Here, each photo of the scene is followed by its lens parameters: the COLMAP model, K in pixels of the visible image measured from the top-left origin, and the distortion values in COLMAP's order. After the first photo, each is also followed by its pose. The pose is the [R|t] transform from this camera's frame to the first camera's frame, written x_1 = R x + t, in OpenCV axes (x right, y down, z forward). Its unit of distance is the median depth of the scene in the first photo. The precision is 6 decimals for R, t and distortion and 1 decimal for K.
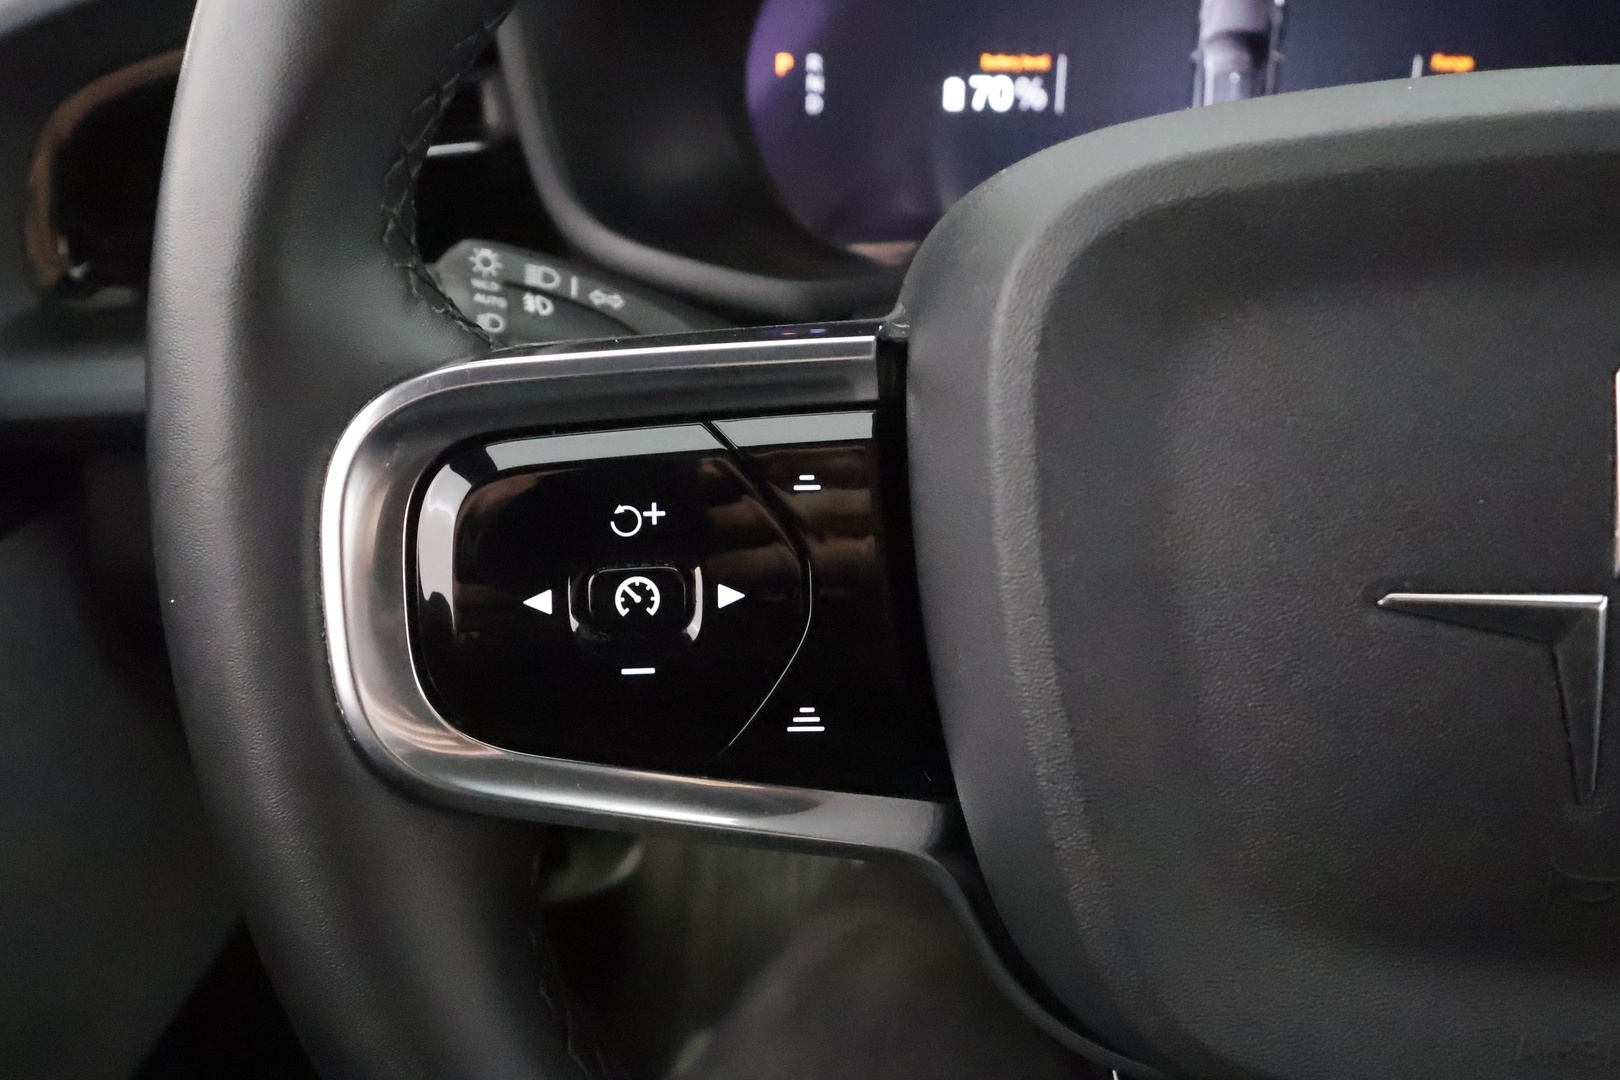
lens RADIAL K [[1376.8, 0, 810.0], [0, 1376.8, 540.0], [0, 0, 1]] dist [0.089272, 0.001932]
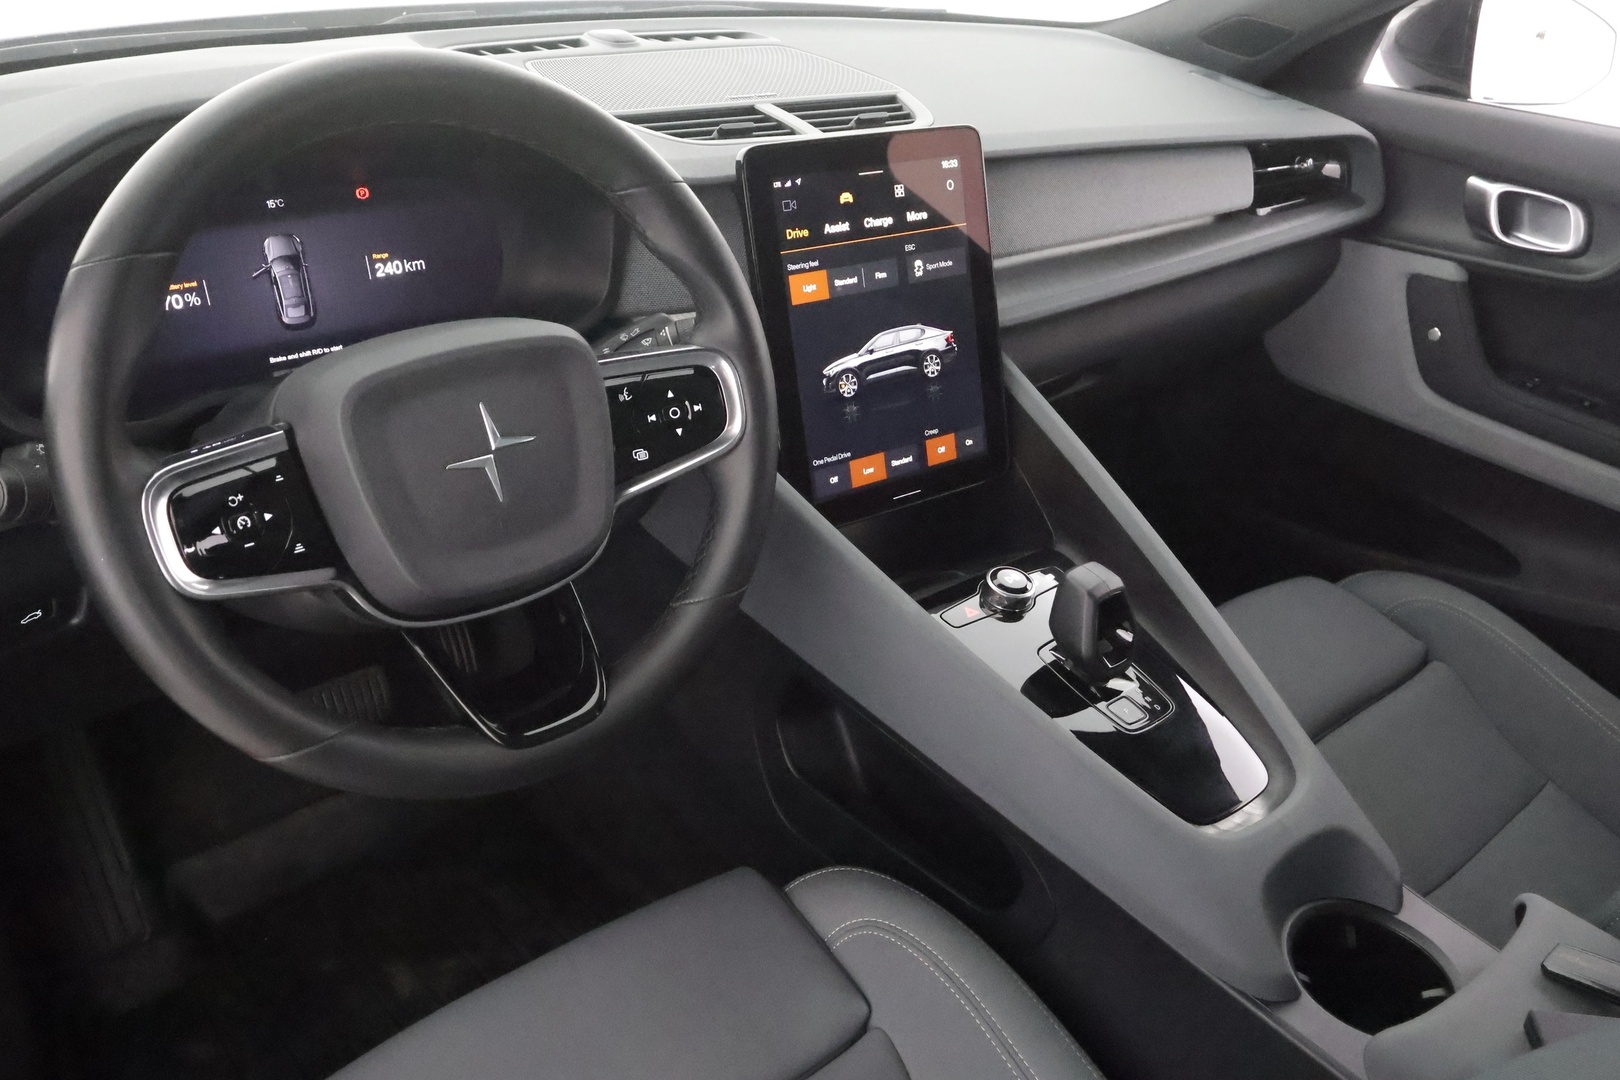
lens RADIAL K [[1376.8, 0, 810.0], [0, 1376.8, 540.0], [0, 0, 1]] dist [0.089272, 0.001932]
pose [[0.710606, -0.265730, 0.651480, -1.331025], [0.254994, 0.960254, 0.113538, 0.046403], [-0.655757, 0.085443, 0.750122, -2.358255]]
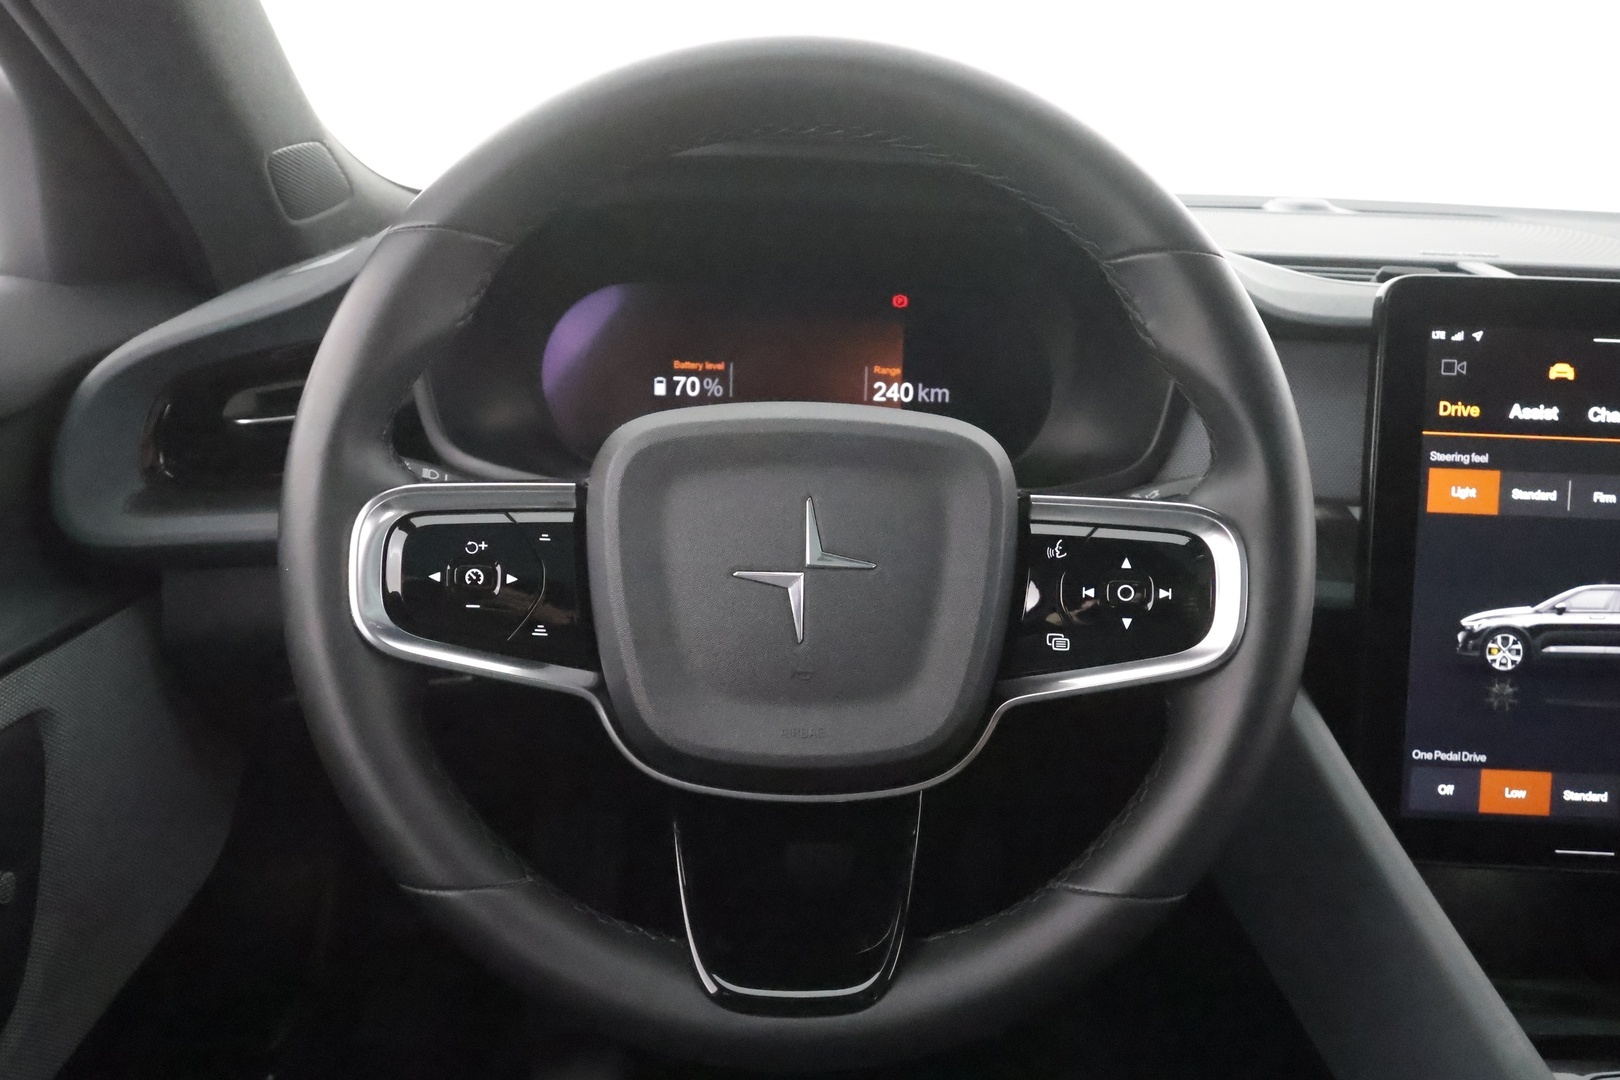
lens RADIAL K [[1133.1, 0, 810.0], [0, 1133.1, 540.0], [0, 0, 1]] dist [0.014942, 0.000482]
pose [[0.990823, 0.037222, 0.129938, 0.216591], [-0.017292, 0.988343, -0.151260, 0.279933], [-0.134053, 0.147625, 0.979917, -1.166087]]
